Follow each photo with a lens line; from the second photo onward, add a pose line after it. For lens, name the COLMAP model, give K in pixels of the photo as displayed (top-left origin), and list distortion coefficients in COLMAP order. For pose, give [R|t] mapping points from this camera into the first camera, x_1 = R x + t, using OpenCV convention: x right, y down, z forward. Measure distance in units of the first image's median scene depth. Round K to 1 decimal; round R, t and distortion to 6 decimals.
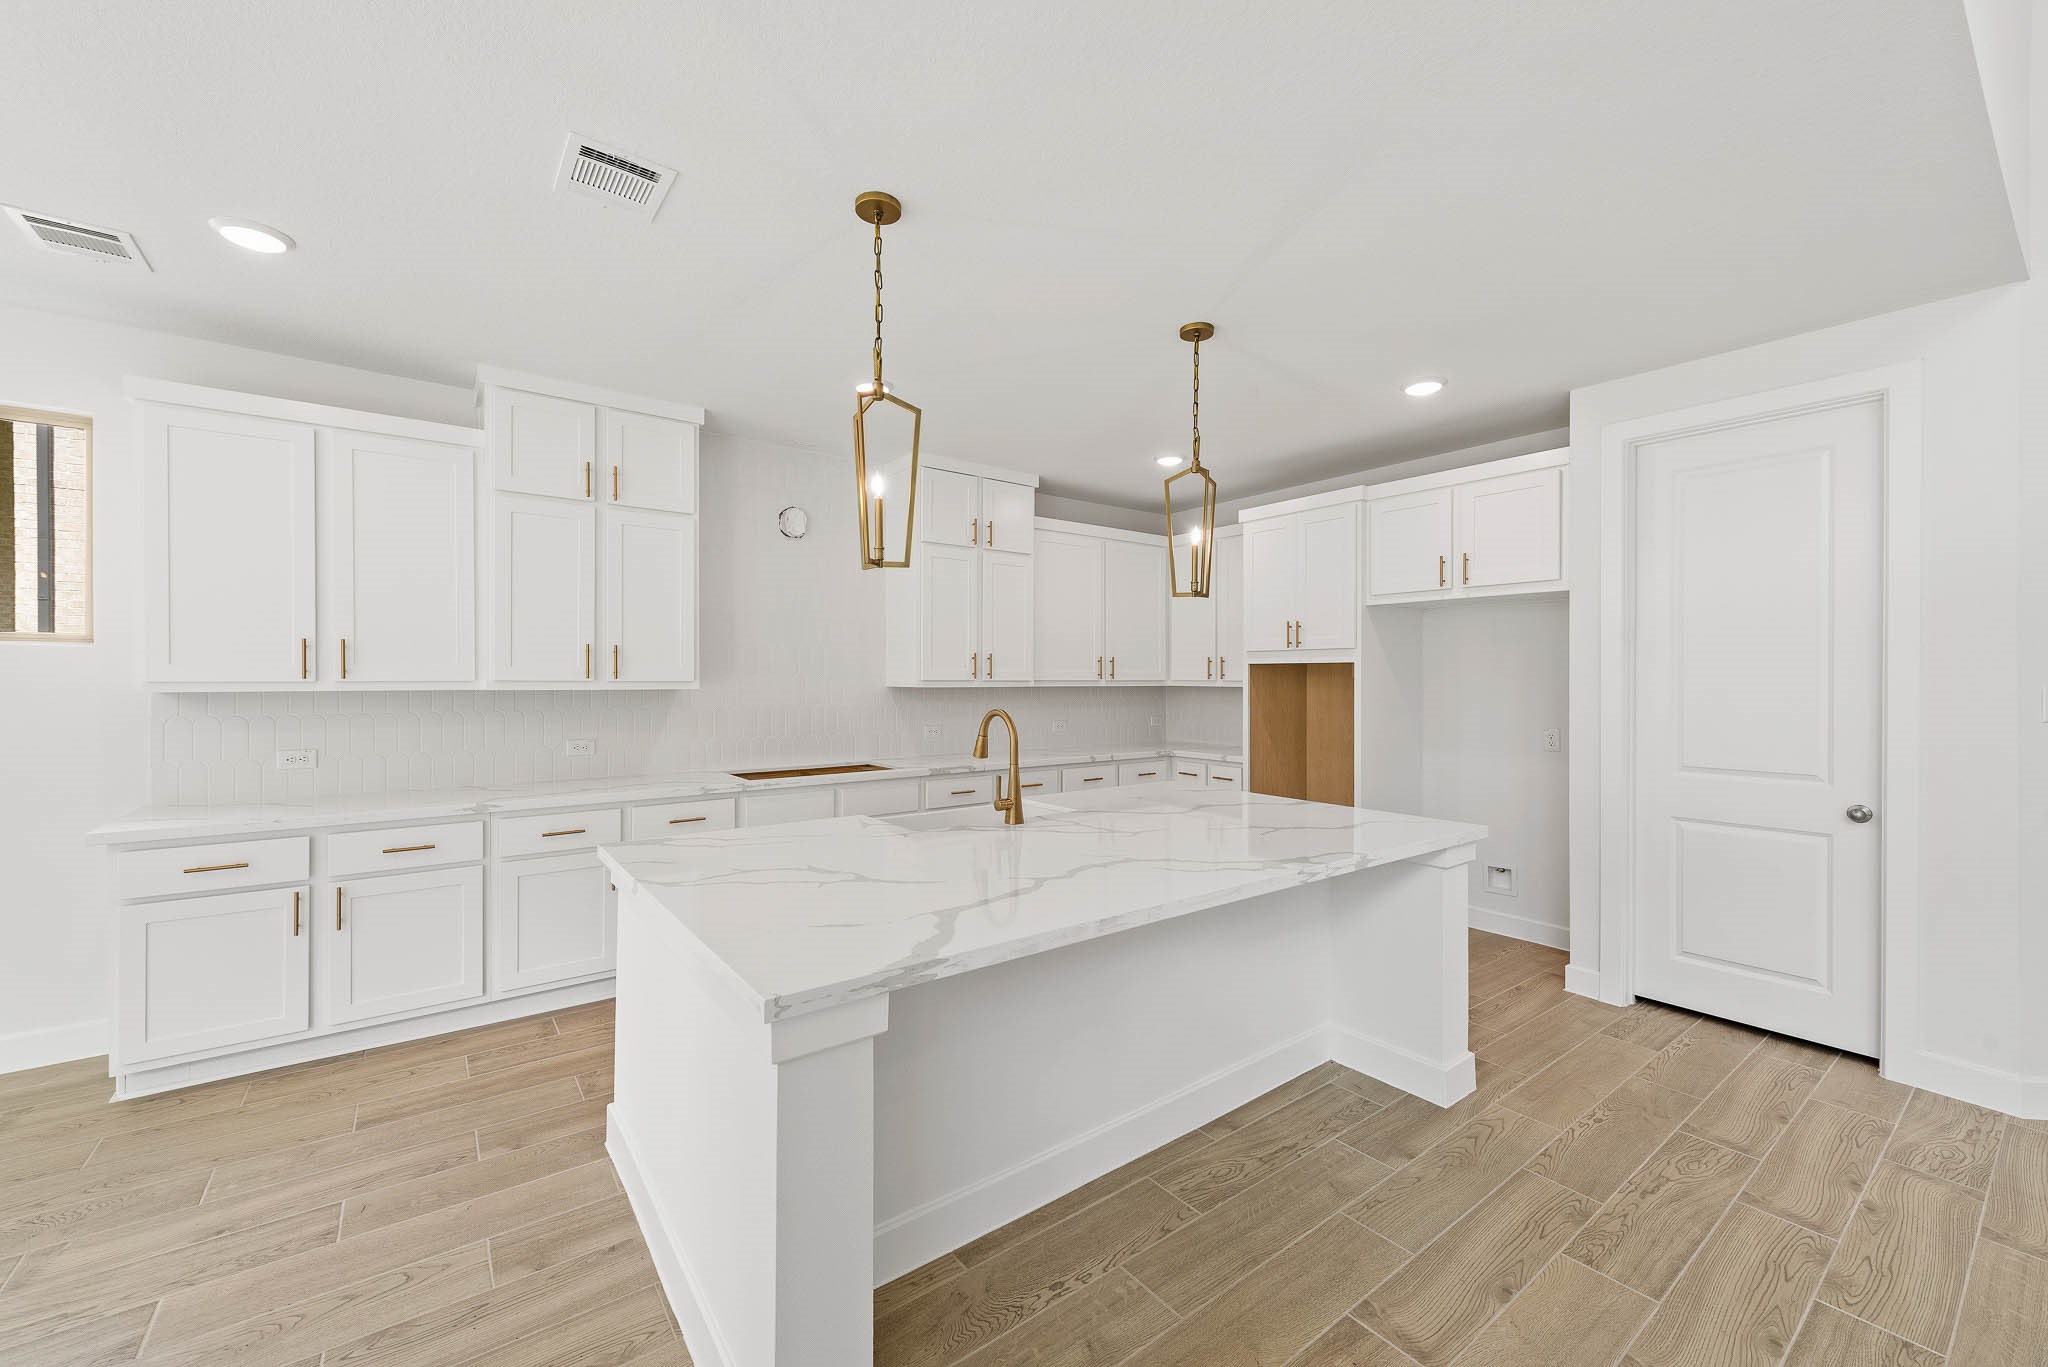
lens RADIAL K [[806.7, 0, 1015.4], [0, 806.7, 687.8], [0, 0, 1]] dist [0.007391, -0.001141]
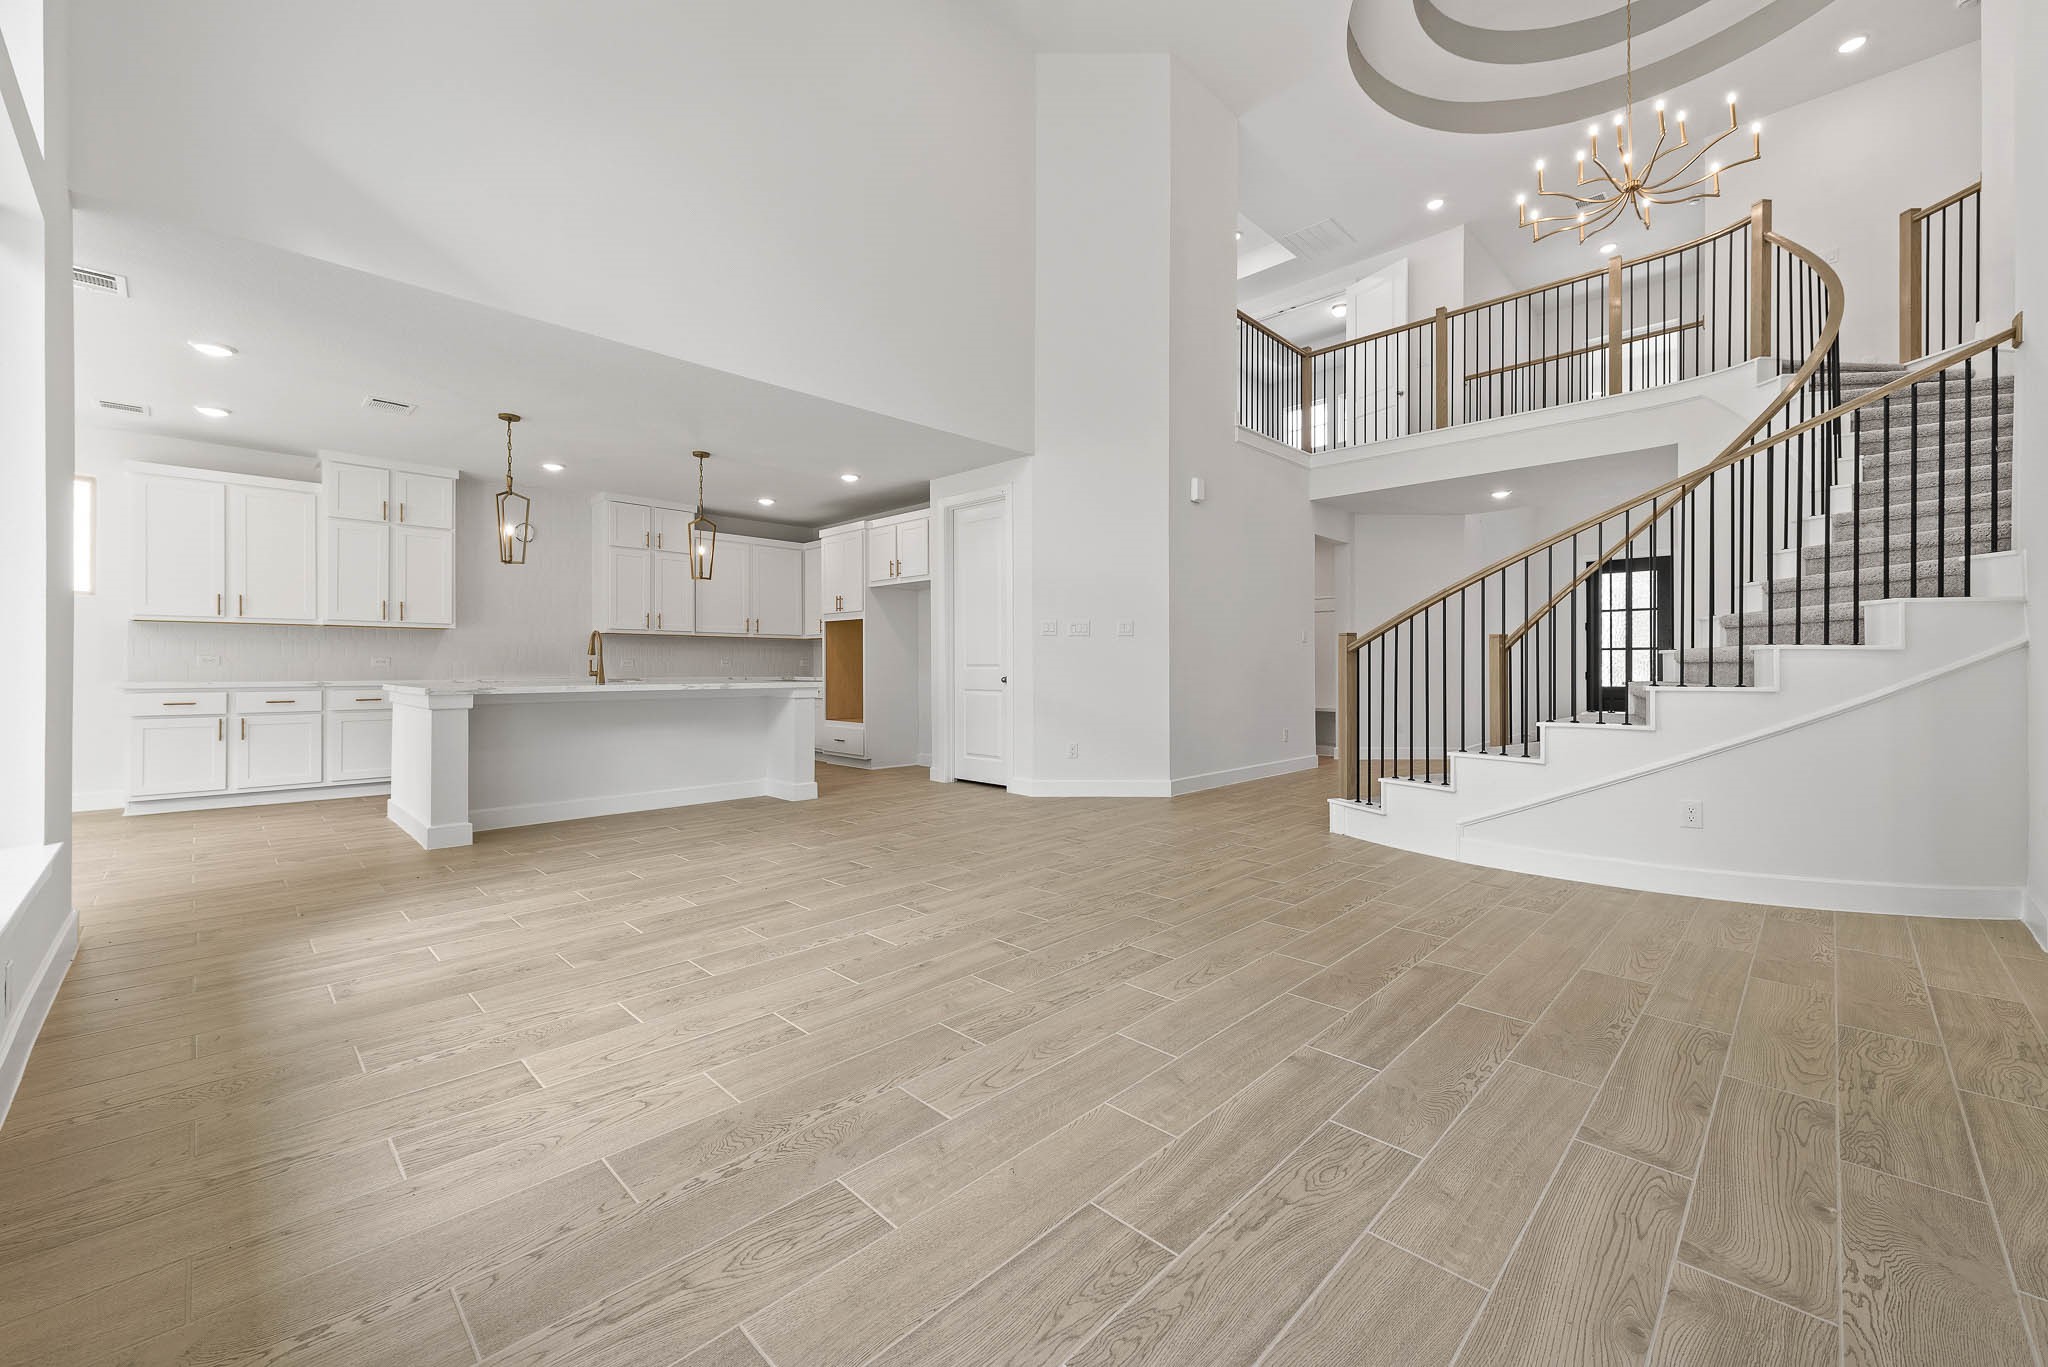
lens RADIAL K [[806.7, 0, 1014.7], [0, 806.7, 671.2], [0, 0, 1]] dist [0.007391, -0.001141]
pose [[0.988716, -0.002298, 0.149787, 0.577978], [0.003419, 0.999968, -0.007226, 0.117528], [-0.149766, 0.007656, 0.988692, -0.976360]]
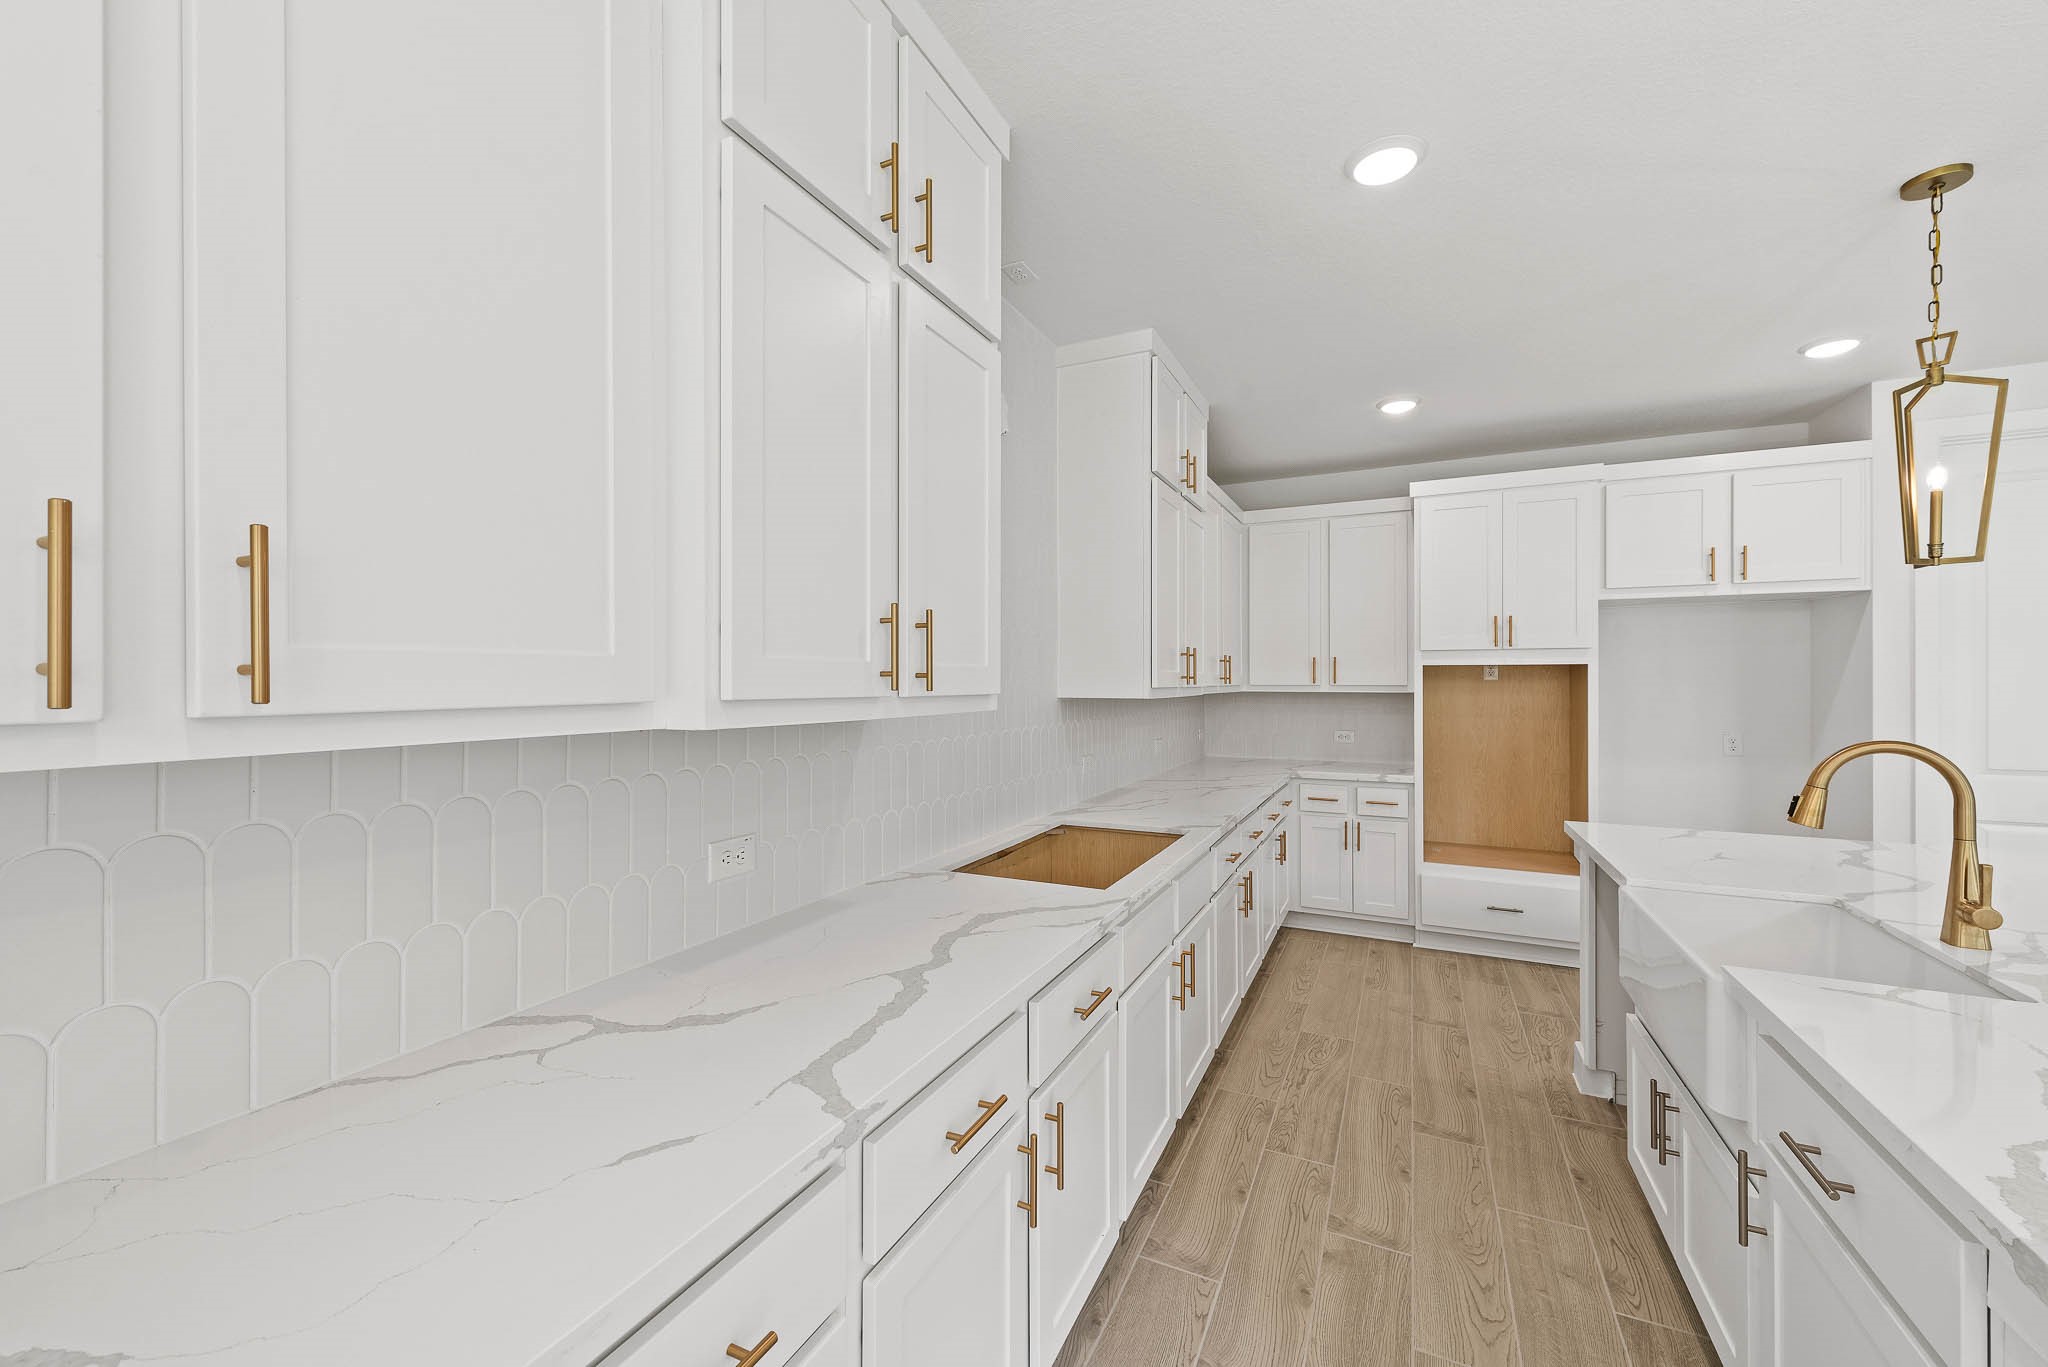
lens RADIAL K [[806.7, 0, 1028.1], [0, 806.7, 677.4], [0, 0, 1]] dist [0.007391, -0.001141]
pose [[0.887819, -0.000395, 0.460193, -0.625761], [0.007955, 0.999863, -0.014490, -0.010954], [-0.460124, 0.016526, 0.887701, 0.595753]]
